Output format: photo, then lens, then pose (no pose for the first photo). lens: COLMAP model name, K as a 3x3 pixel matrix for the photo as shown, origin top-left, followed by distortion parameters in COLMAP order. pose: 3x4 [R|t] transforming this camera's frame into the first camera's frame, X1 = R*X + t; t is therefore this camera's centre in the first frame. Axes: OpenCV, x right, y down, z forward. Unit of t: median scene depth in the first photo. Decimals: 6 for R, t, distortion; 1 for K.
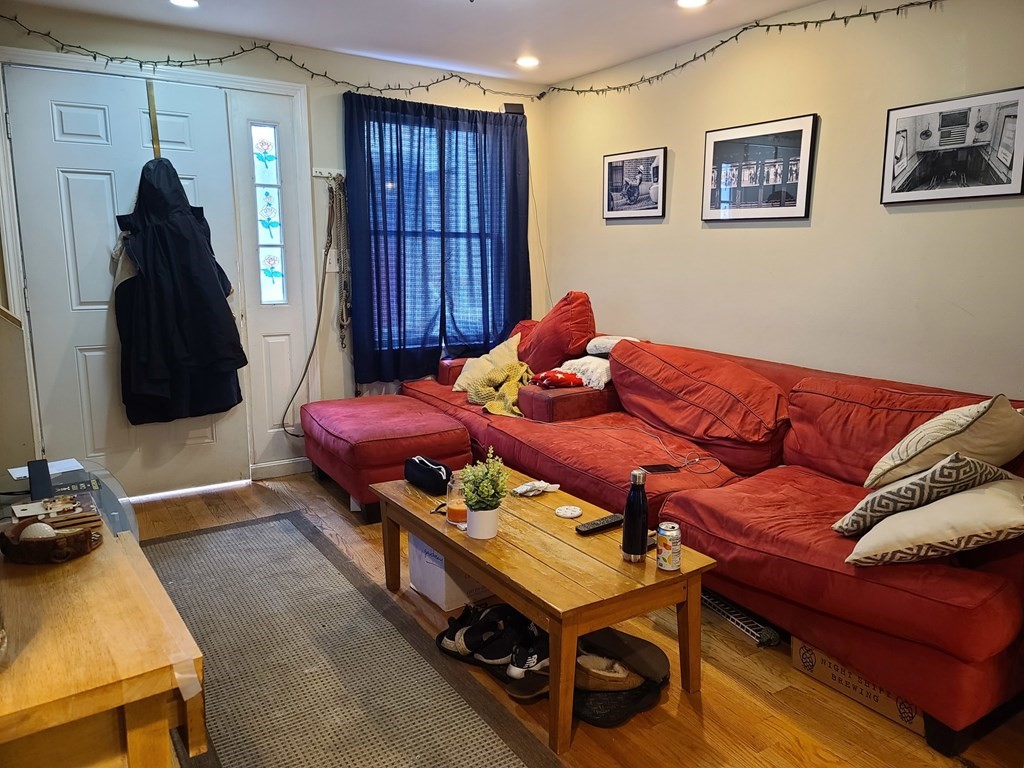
lens RADIAL K [[744.4, 0, 527.8], [0, 744.4, 387.0], [0, 0, 1]] dist [0.048861, 0.000414]
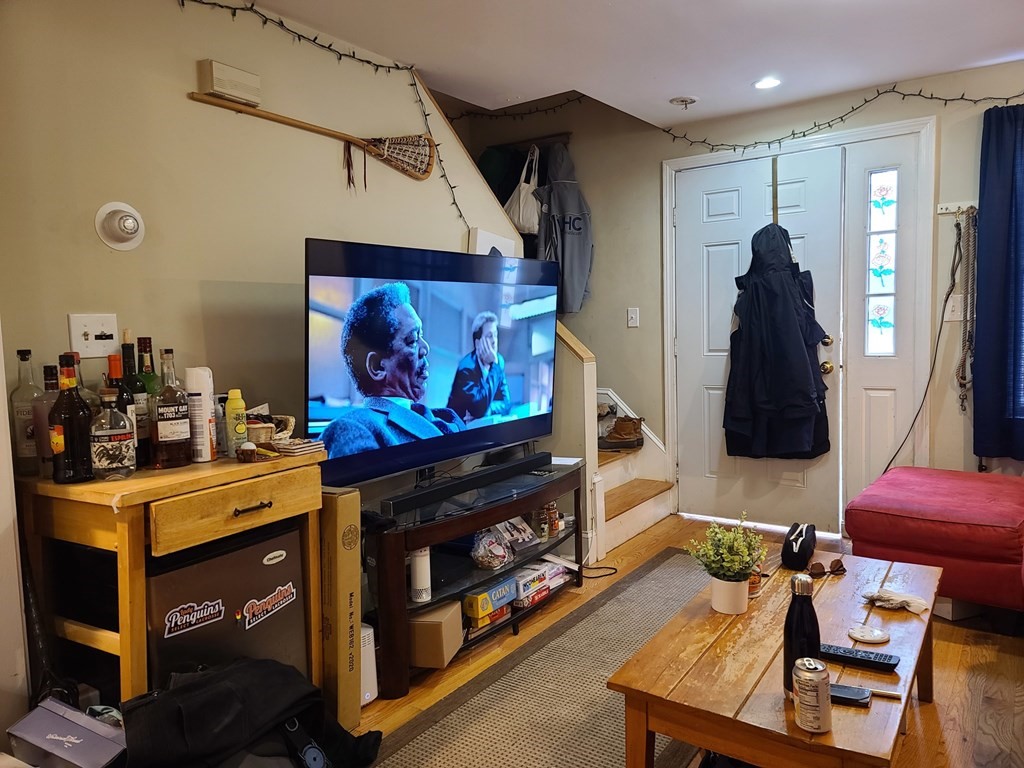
lens RADIAL K [[745.7, 0, 528.0], [0, 745.7, 388.7], [0, 0, 1]] dist [0.083540, -0.070585]
pose [[0.384505, 0.067042, -0.920685, 0.393033], [-0.139747, 0.990092, 0.013734, -0.022832], [0.912484, 0.123382, 0.390064, 0.247455]]
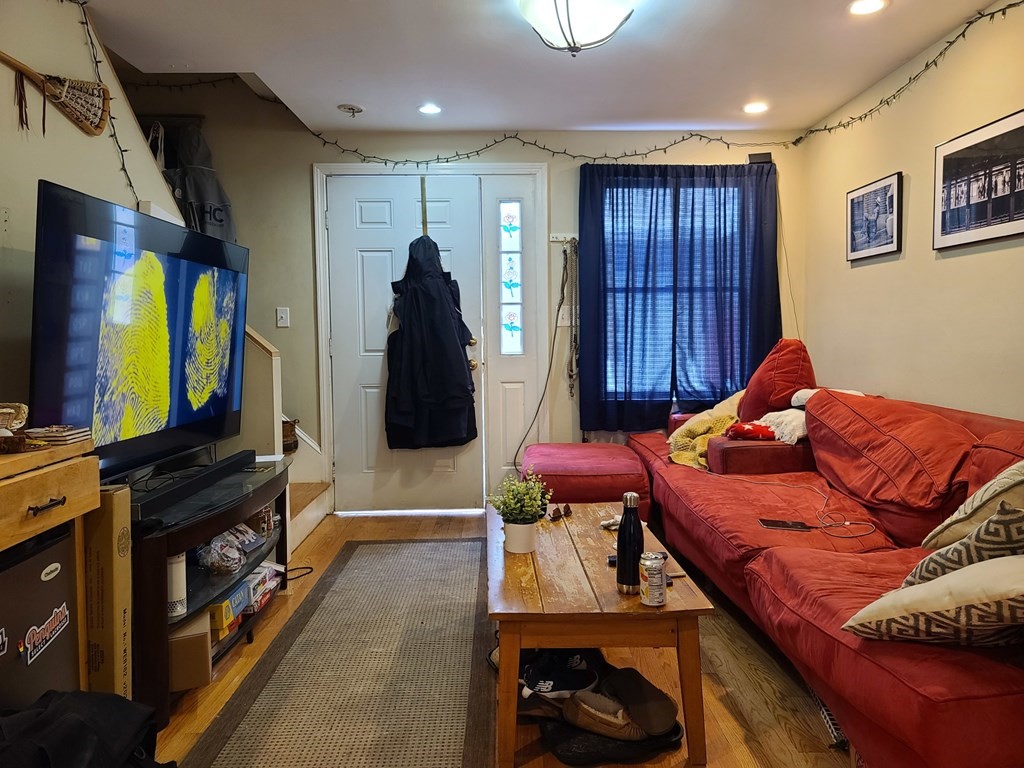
lens RADIAL K [[745.7, 0, 528.0], [0, 745.7, 388.7], [0, 0, 1]] dist [0.083540, -0.070585]
pose [[0.852596, 0.022102, -0.522103, 0.290000], [-0.081288, 0.992553, -0.090727, 0.043388], [0.516210, 0.119794, 0.848043, 0.067397]]
